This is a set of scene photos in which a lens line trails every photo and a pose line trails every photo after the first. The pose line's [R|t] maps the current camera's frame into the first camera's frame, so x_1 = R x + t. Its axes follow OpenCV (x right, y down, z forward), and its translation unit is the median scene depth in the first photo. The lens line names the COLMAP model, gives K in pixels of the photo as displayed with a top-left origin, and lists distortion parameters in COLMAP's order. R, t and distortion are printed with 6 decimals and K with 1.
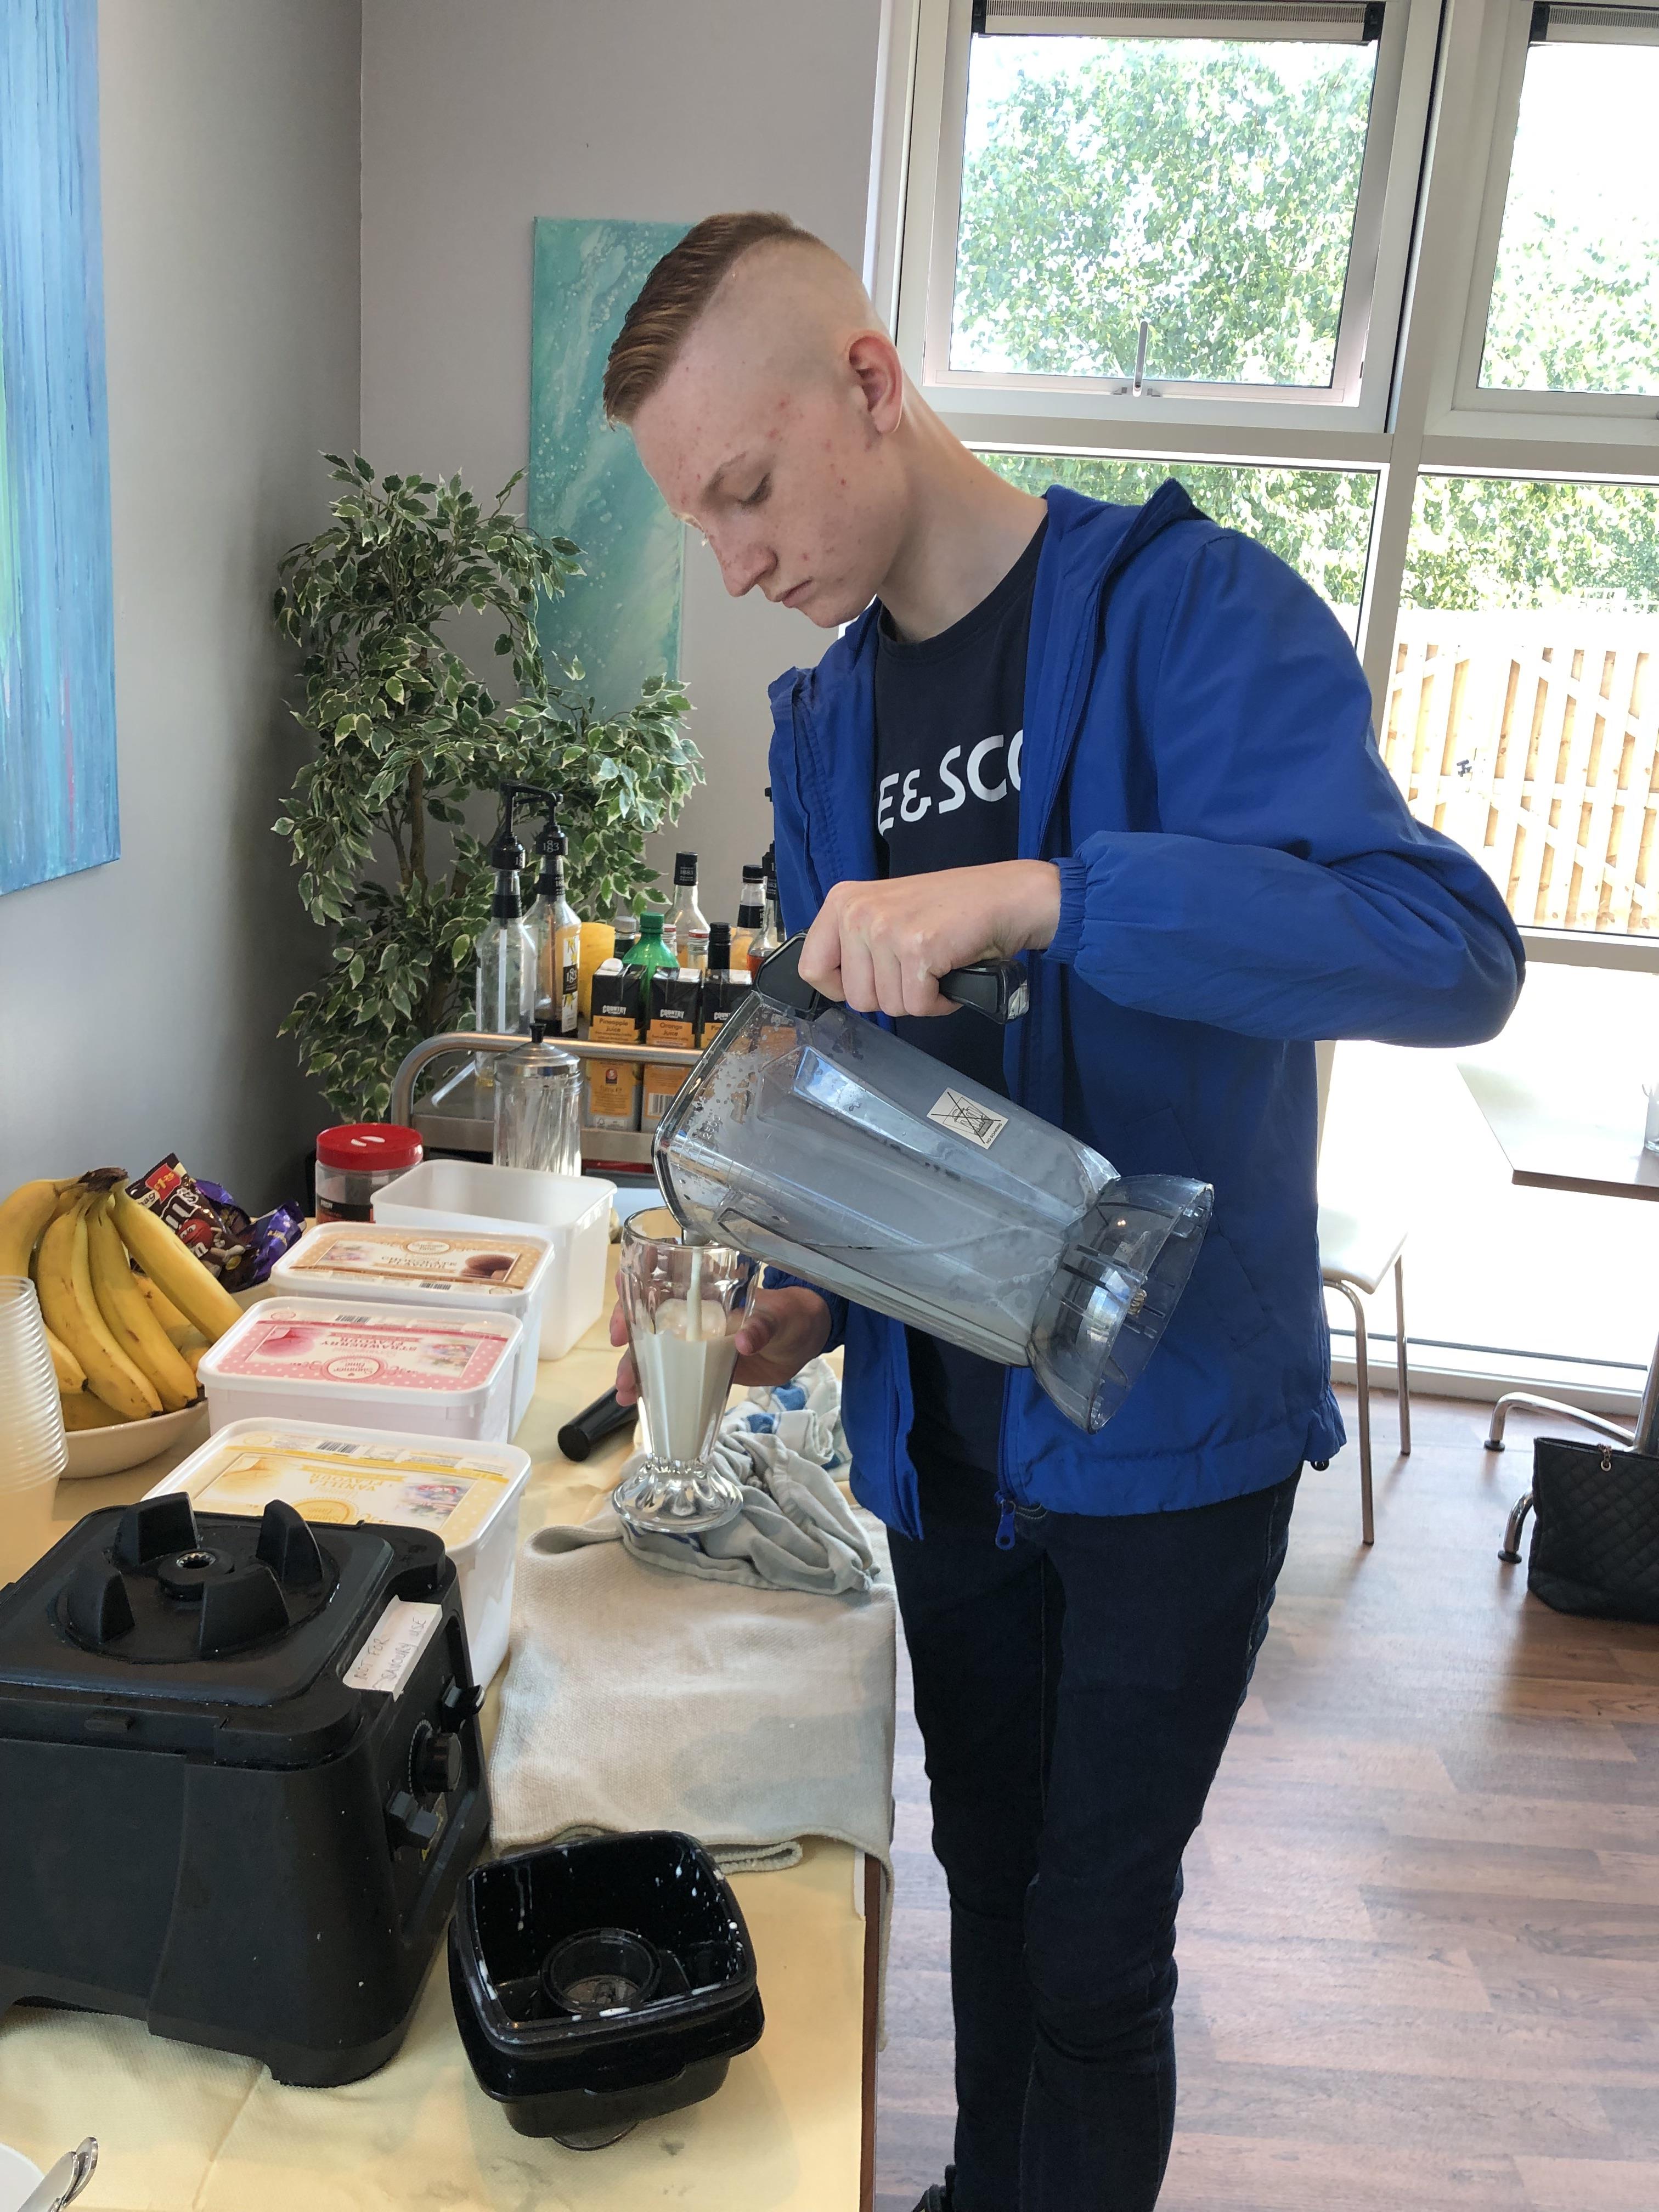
lens RADIAL K [[1831.7, 0, 829.7], [0, 1831.7, 1096.5], [0, 0, 1]] dist [0.009849, -0.022155]
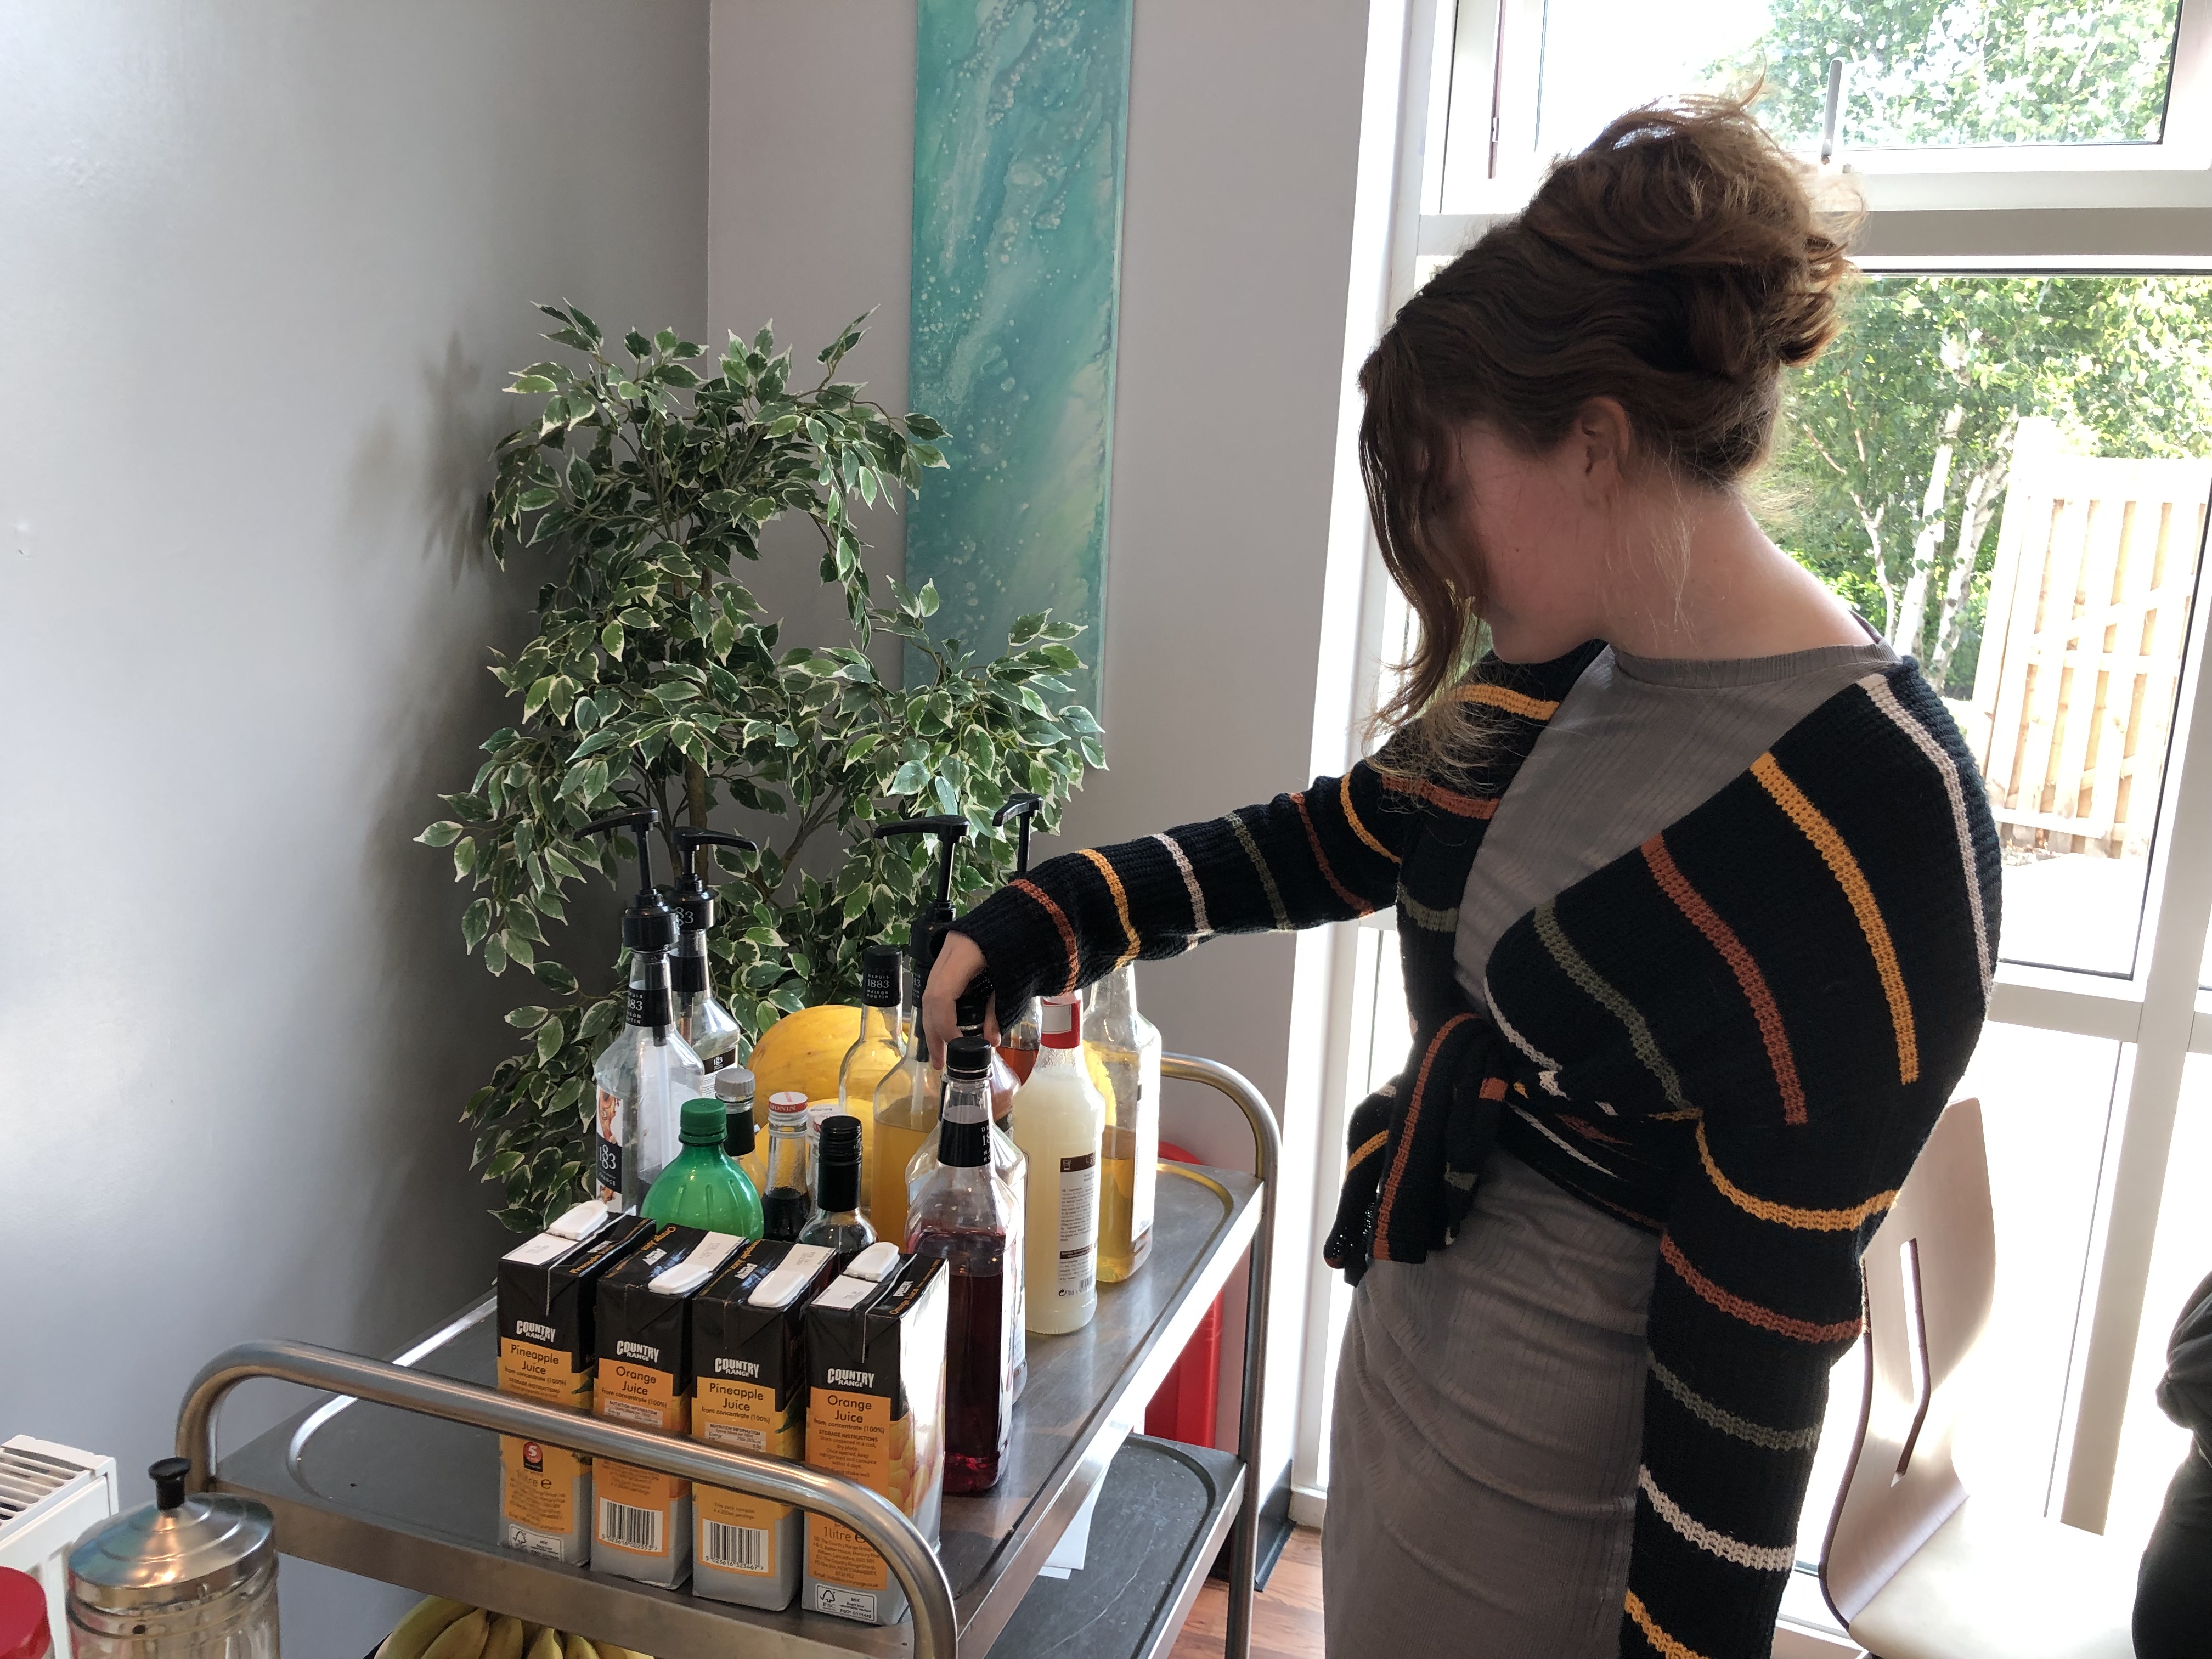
lens RADIAL K [[1831.7, 0, 1103.8], [0, 1831.7, 837.5], [0, 0, 1]] dist [0.009849, -0.022155]
pose [[0.964557, 0.044209, -0.260145, 0.109159], [-0.059313, 0.996962, -0.050493, -0.112259], [0.257122, 0.064134, 0.964248, 0.352492]]
